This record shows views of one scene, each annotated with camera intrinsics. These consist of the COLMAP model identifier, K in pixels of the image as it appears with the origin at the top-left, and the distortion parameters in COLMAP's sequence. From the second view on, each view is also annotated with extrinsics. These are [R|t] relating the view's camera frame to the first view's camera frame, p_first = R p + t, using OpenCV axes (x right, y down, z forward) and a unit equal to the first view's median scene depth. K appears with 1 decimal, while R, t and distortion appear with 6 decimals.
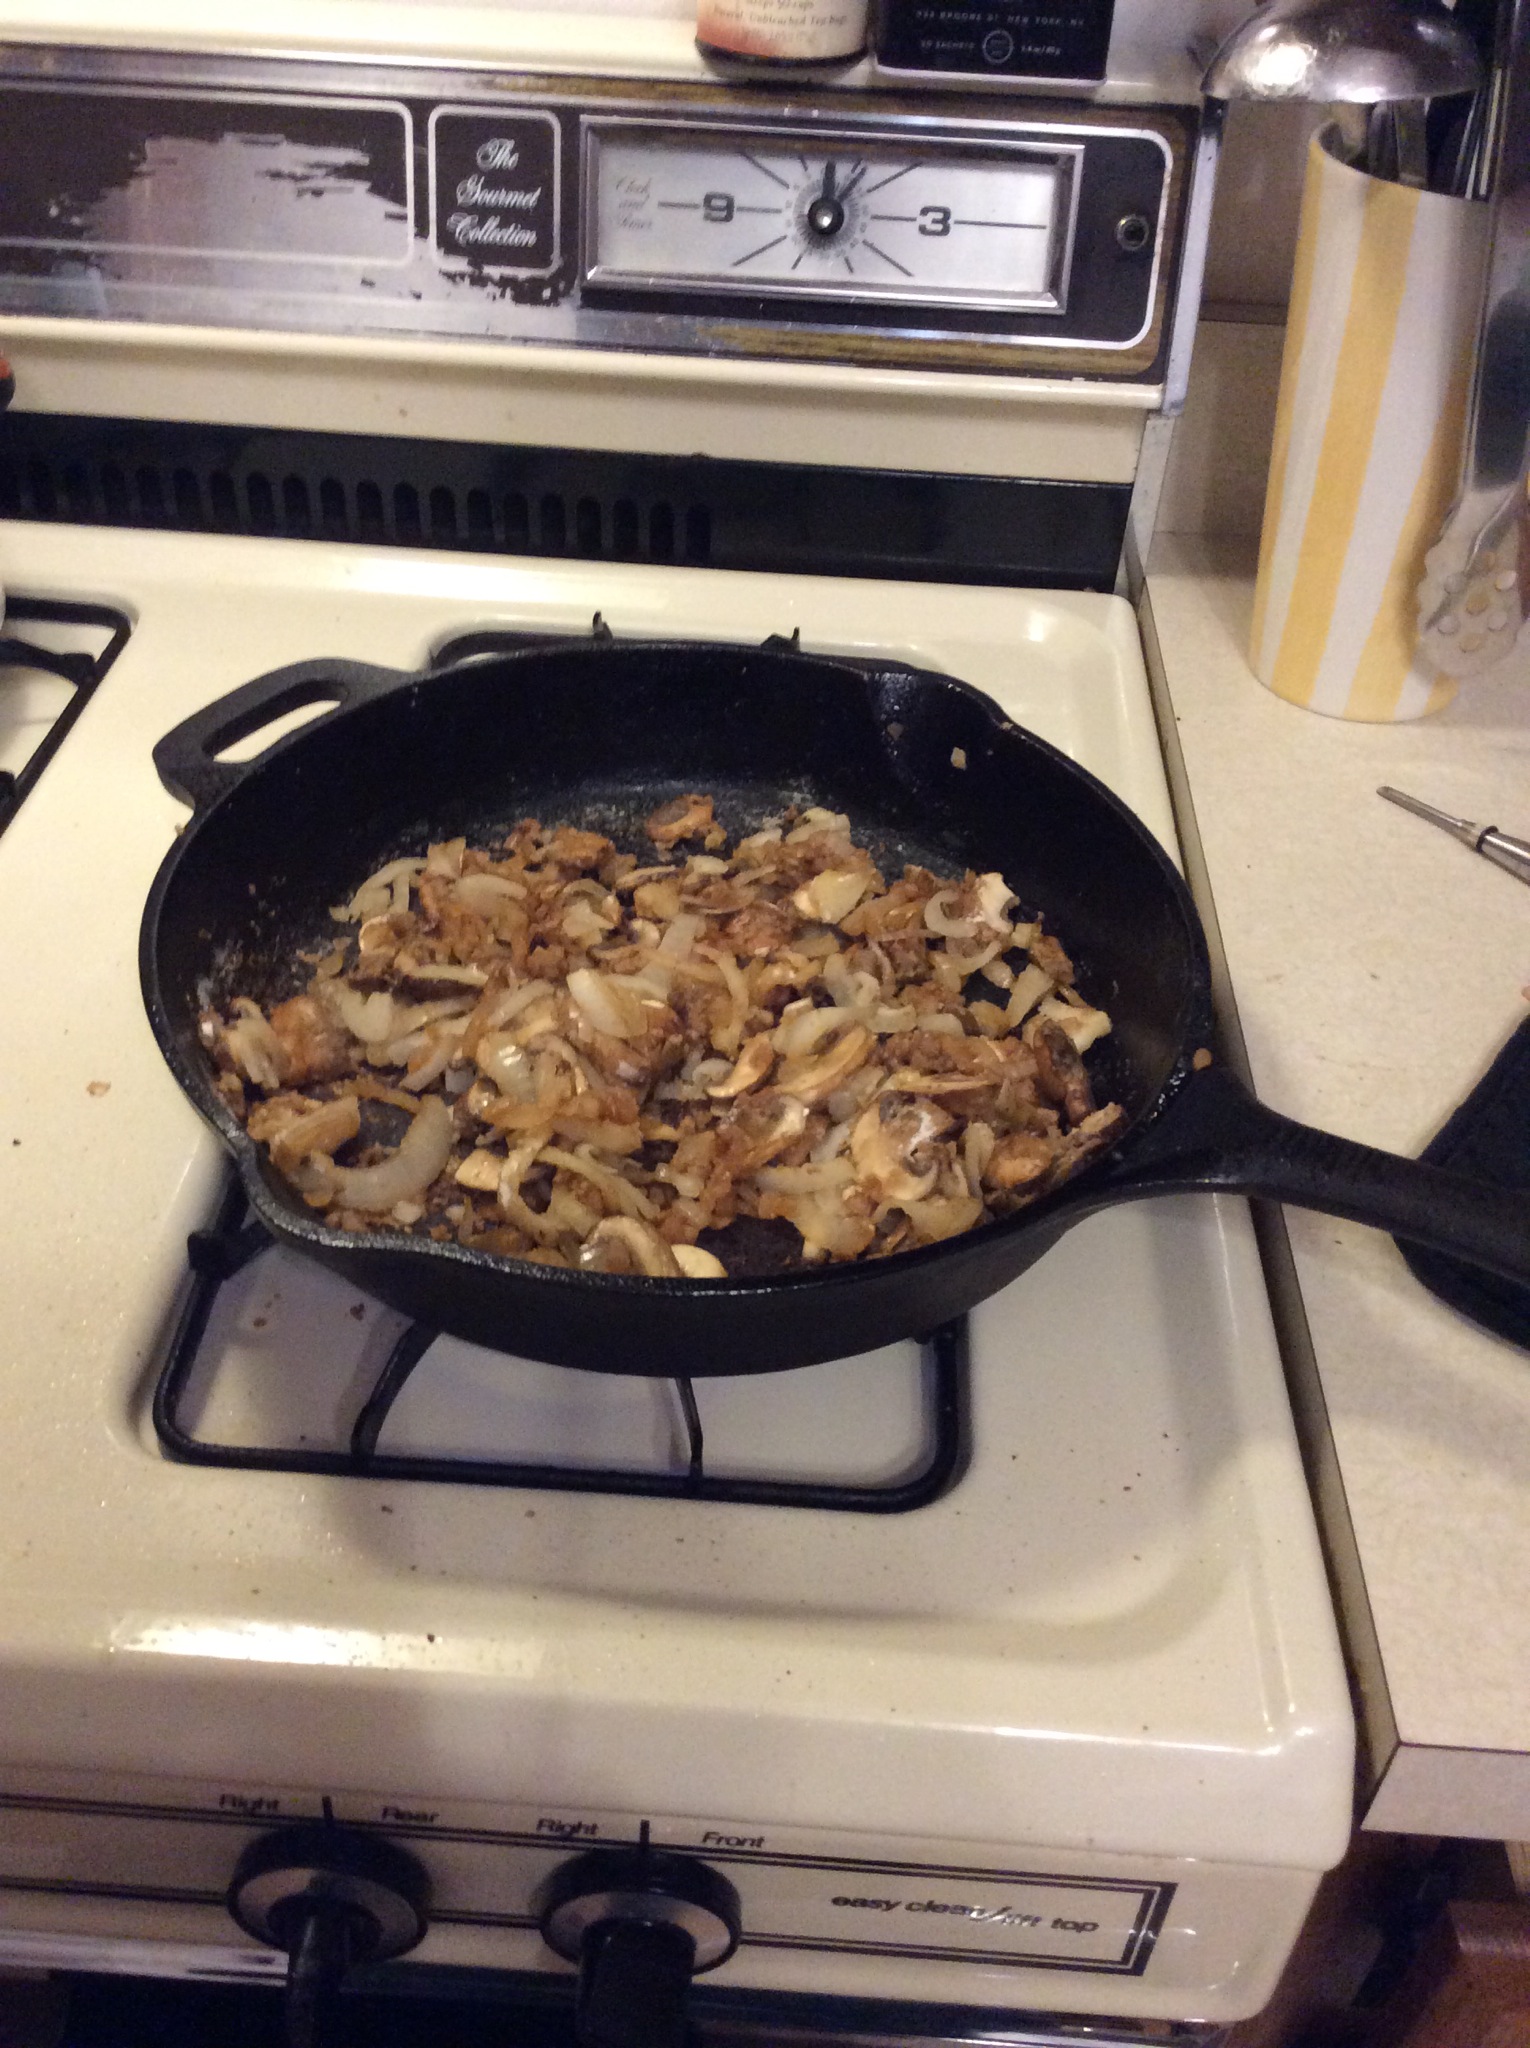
lens RADIAL K [[1875.7, 0, 765.0], [0, 1875.7, 1024.0], [0, 0, 1]] dist [0.081054, -0.159857]
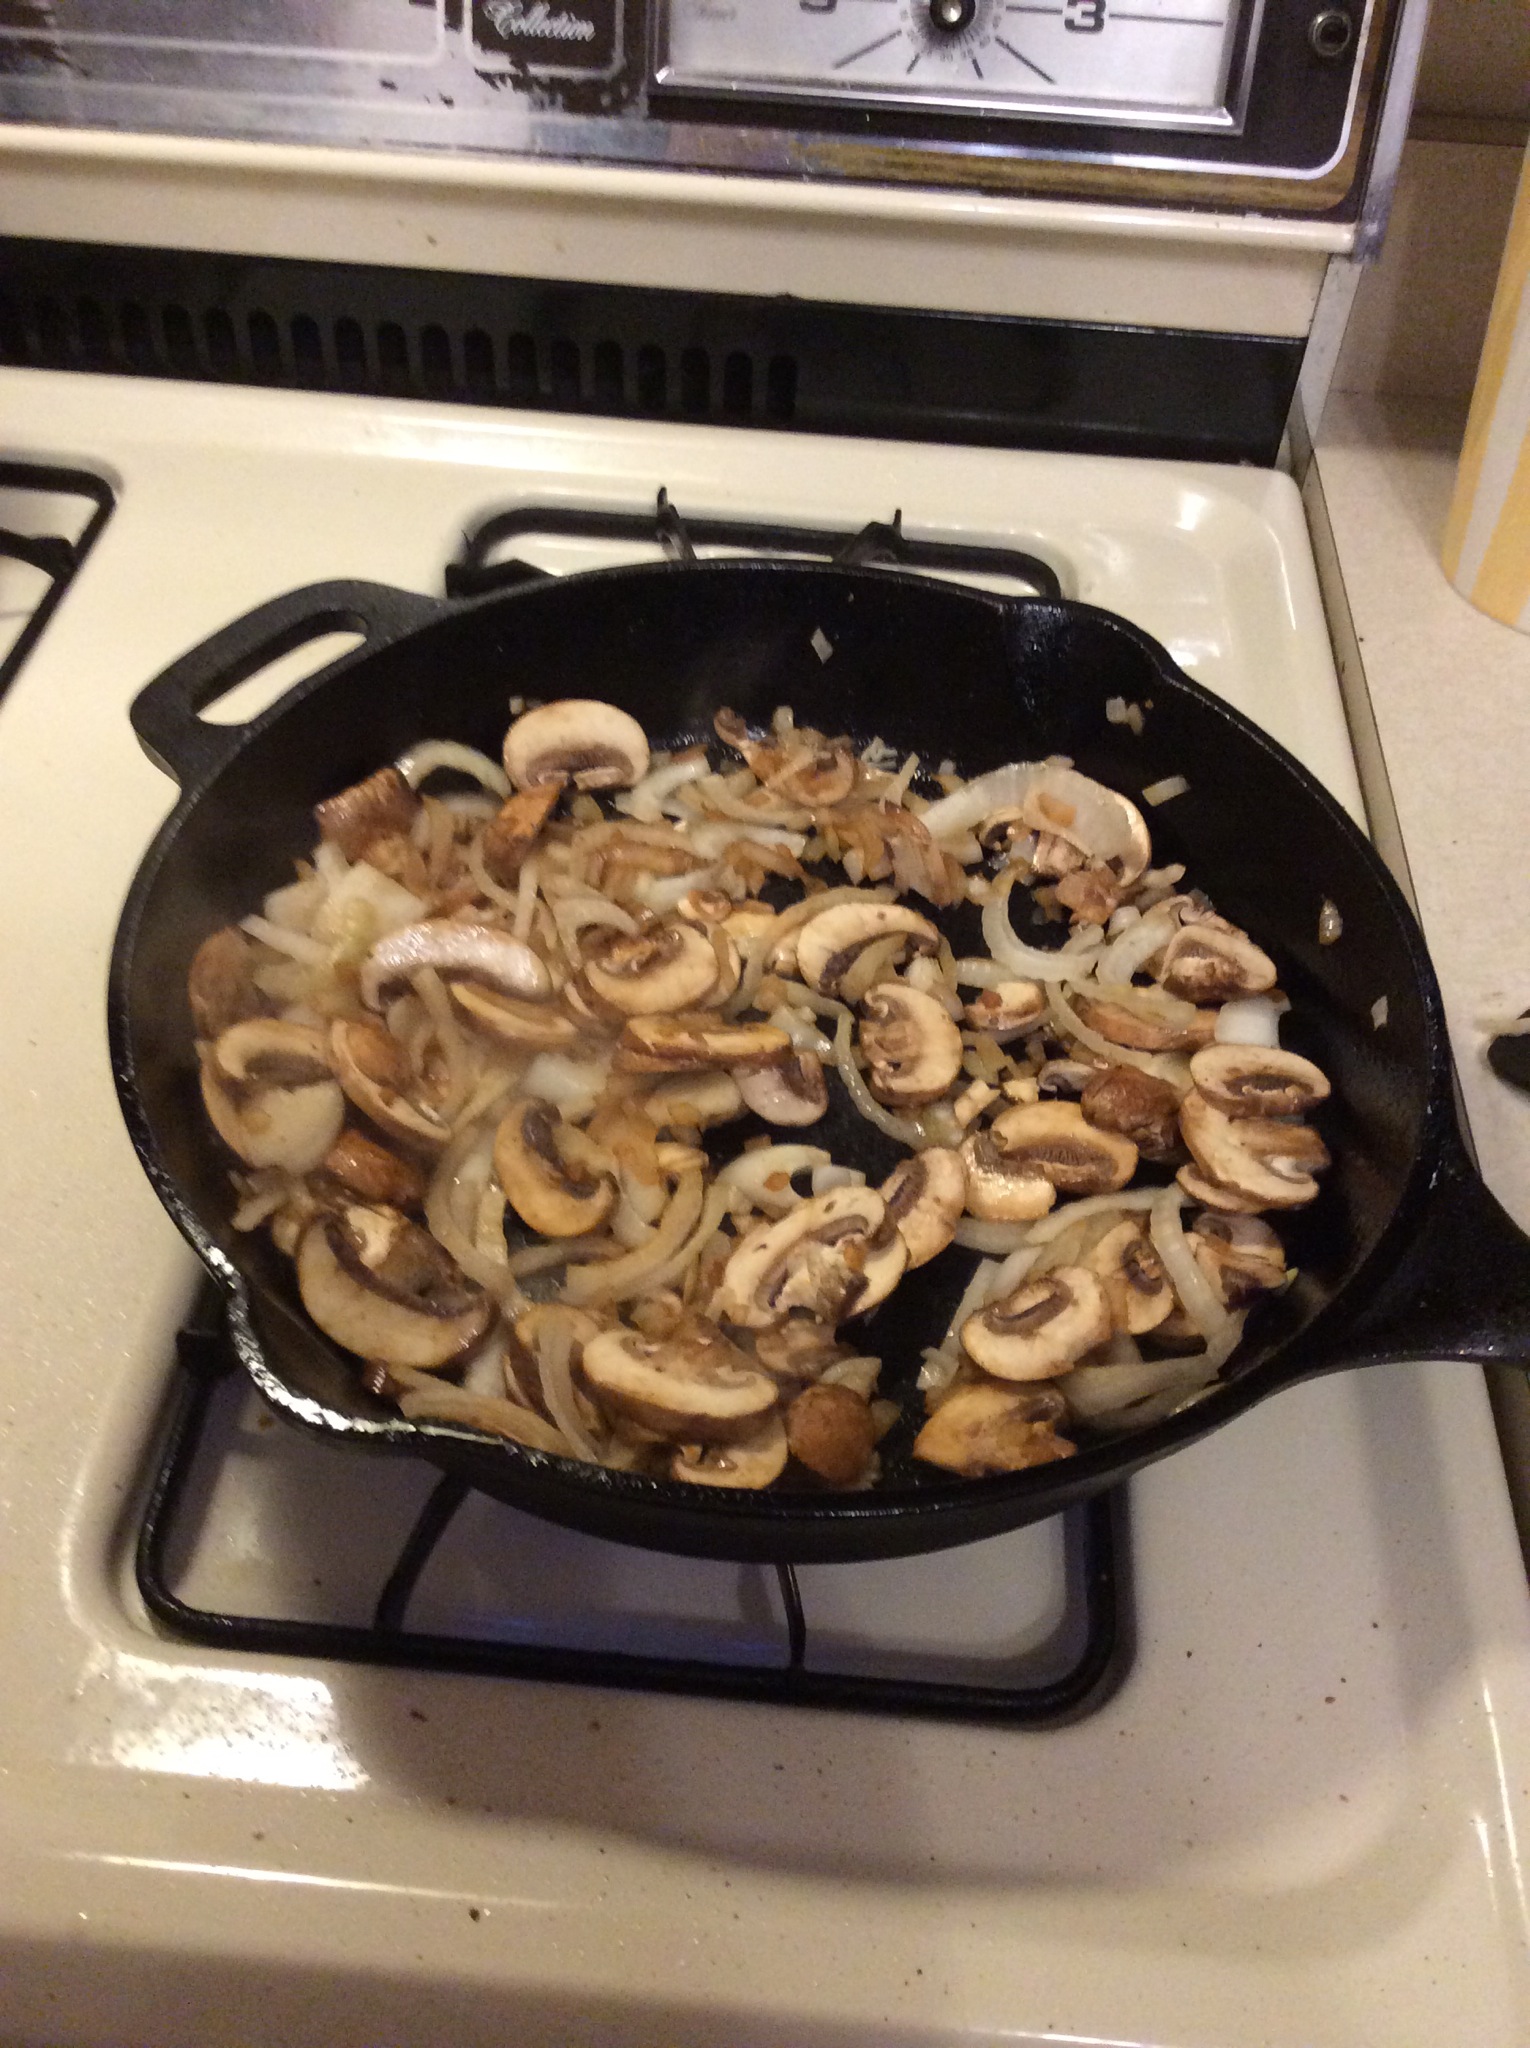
lens RADIAL K [[1933.7, 0, 779.7], [0, 1933.7, 1022.6], [0, 0, 1]] dist [-0.002446, 0.006013]
pose [[0.999810, 0.014782, -0.012742, -0.024708], [-0.013317, 0.994035, 0.108246, -0.084464], [0.014266, -0.108056, 0.994042, 0.131983]]
